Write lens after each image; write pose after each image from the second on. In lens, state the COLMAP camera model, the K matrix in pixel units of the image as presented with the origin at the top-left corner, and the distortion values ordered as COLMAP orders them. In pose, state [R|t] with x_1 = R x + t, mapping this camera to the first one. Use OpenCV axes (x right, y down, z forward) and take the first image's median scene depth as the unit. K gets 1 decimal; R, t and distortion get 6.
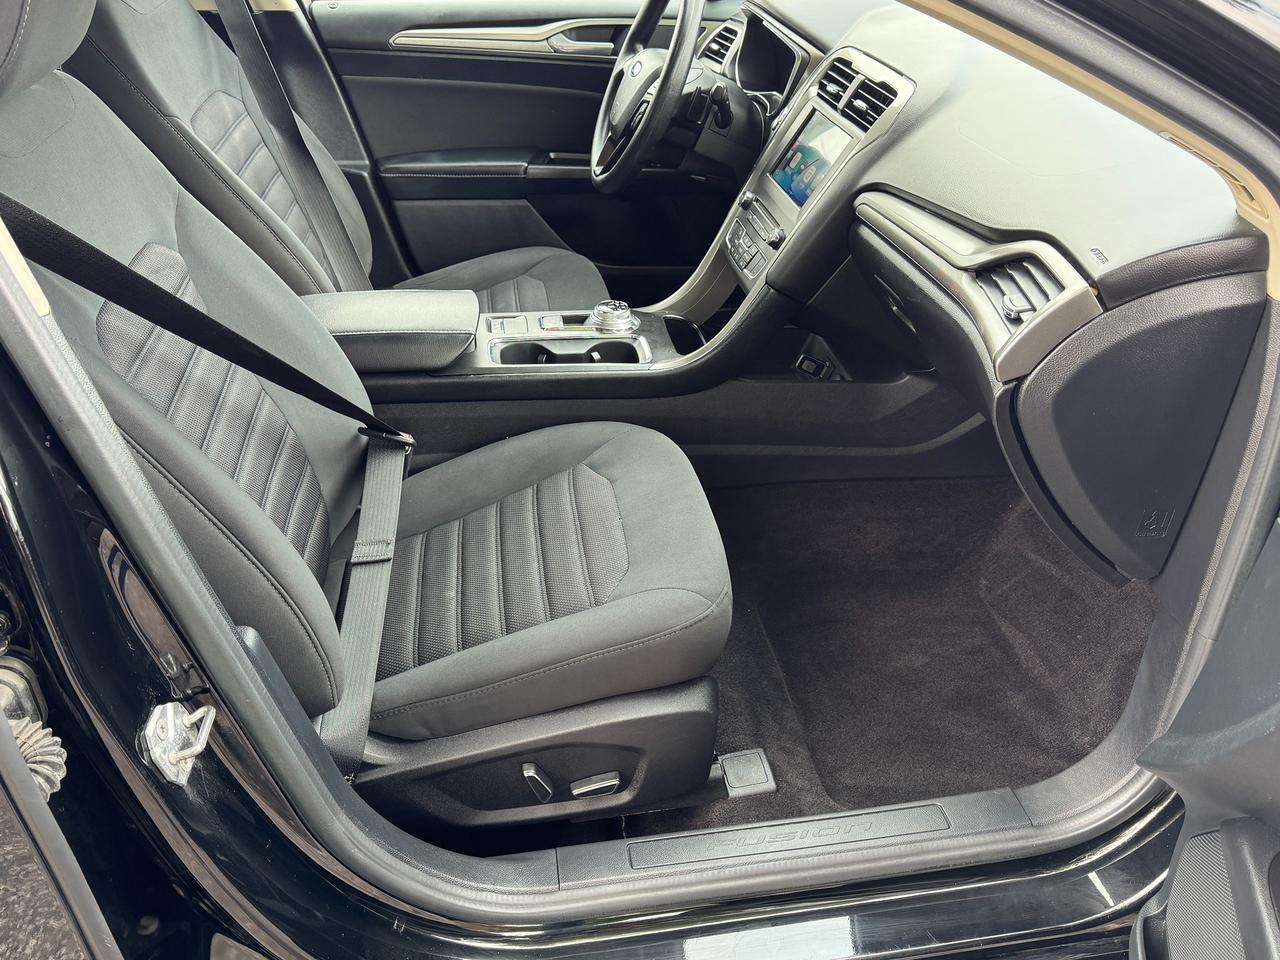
lens RADIAL K [[1082.3, 0, 637.4], [0, 1082.3, 527.4], [0, 0, 1]] dist [0.008168, -0.125413]
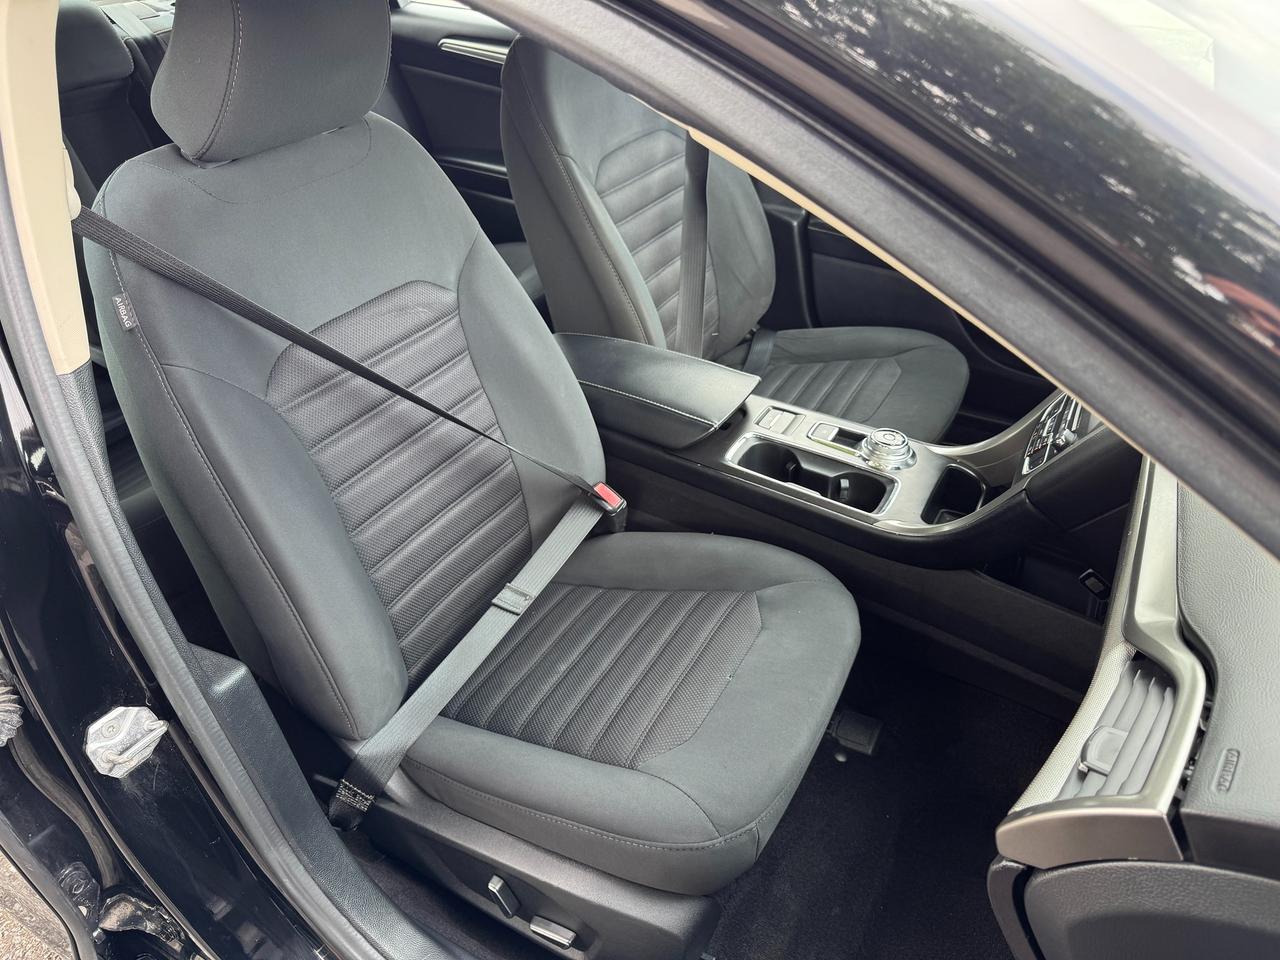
lens RADIAL K [[891.0, 0, 641.9], [0, 891.0, 446.9], [0, 0, 1]] dist [0.003059, 0.001275]
pose [[0.793112, 0.349377, -0.498908, 0.219146], [-0.348447, 0.932105, 0.098812, -0.223032], [0.499558, 0.095474, 0.861003, 0.254159]]
